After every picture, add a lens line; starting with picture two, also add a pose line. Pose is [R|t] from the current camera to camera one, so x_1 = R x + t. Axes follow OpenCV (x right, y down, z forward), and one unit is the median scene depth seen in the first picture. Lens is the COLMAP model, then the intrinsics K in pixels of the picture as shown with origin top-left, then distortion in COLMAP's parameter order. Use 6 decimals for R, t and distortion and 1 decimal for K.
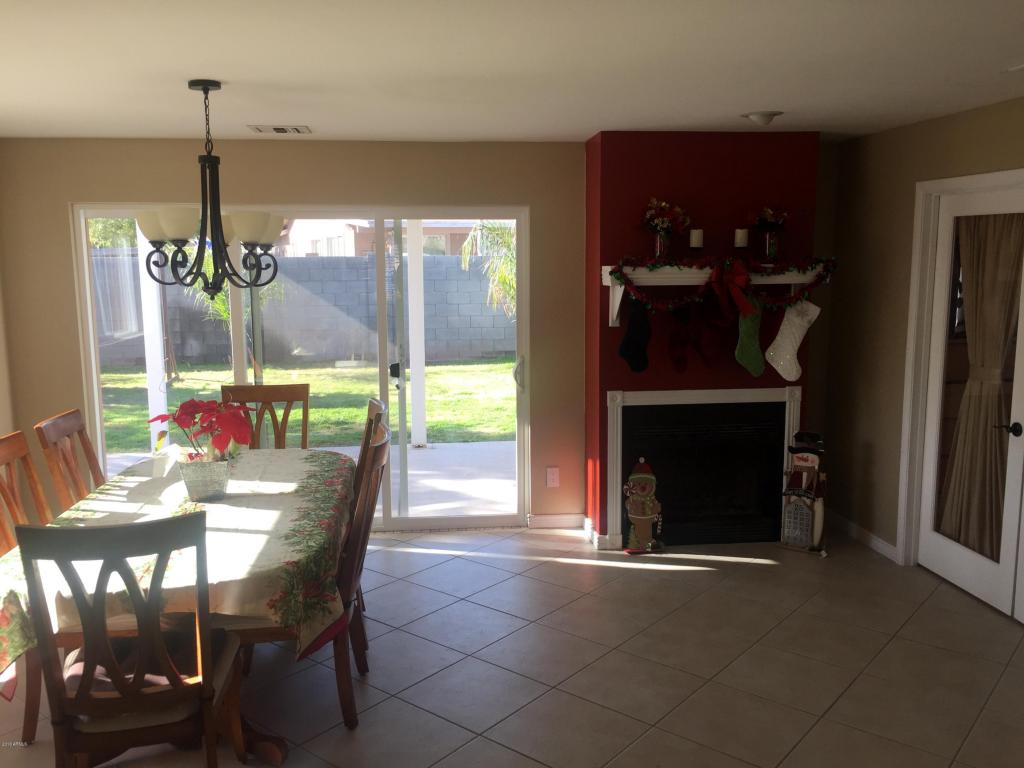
lens RADIAL K [[877.0, 0, 512.0], [0, 877.0, 384.0], [0, 0, 1]] dist [0.078845, -0.092922]
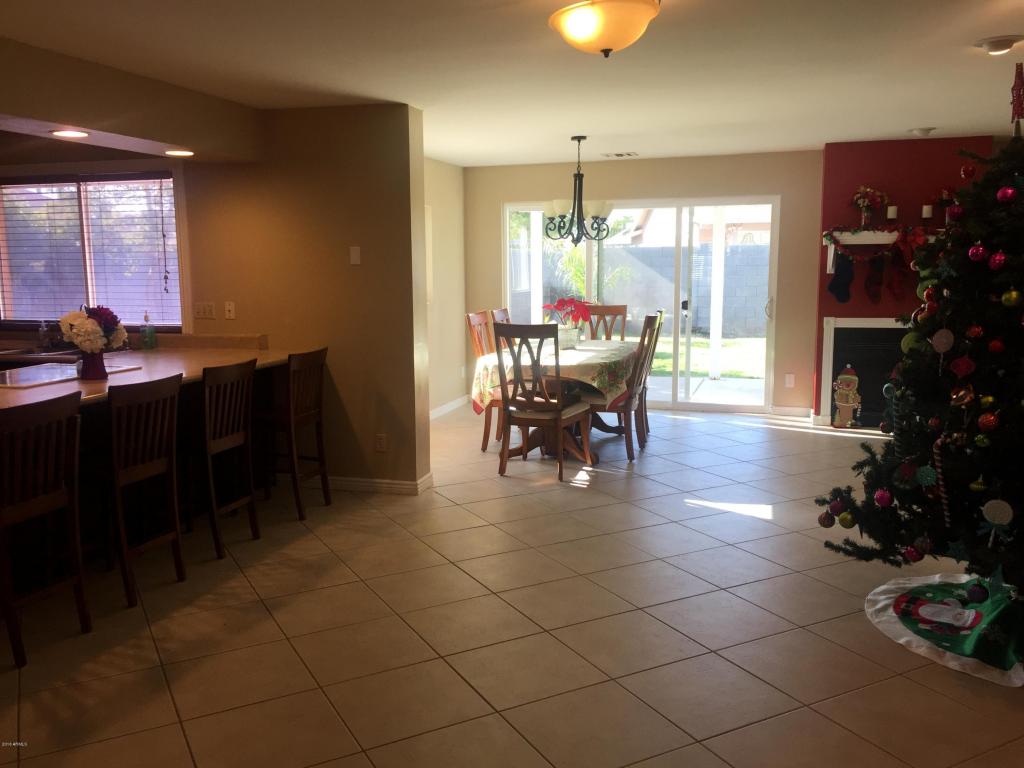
lens RADIAL K [[872.1, 0, 512.0], [0, 872.1, 384.0], [0, 0, 1]] dist [0.110764, -0.163407]
pose [[0.921939, 0.053016, -0.383690, 0.208667], [-0.054416, 0.998492, 0.007214, 0.144248], [0.383494, 0.014228, 0.923434, -0.602083]]
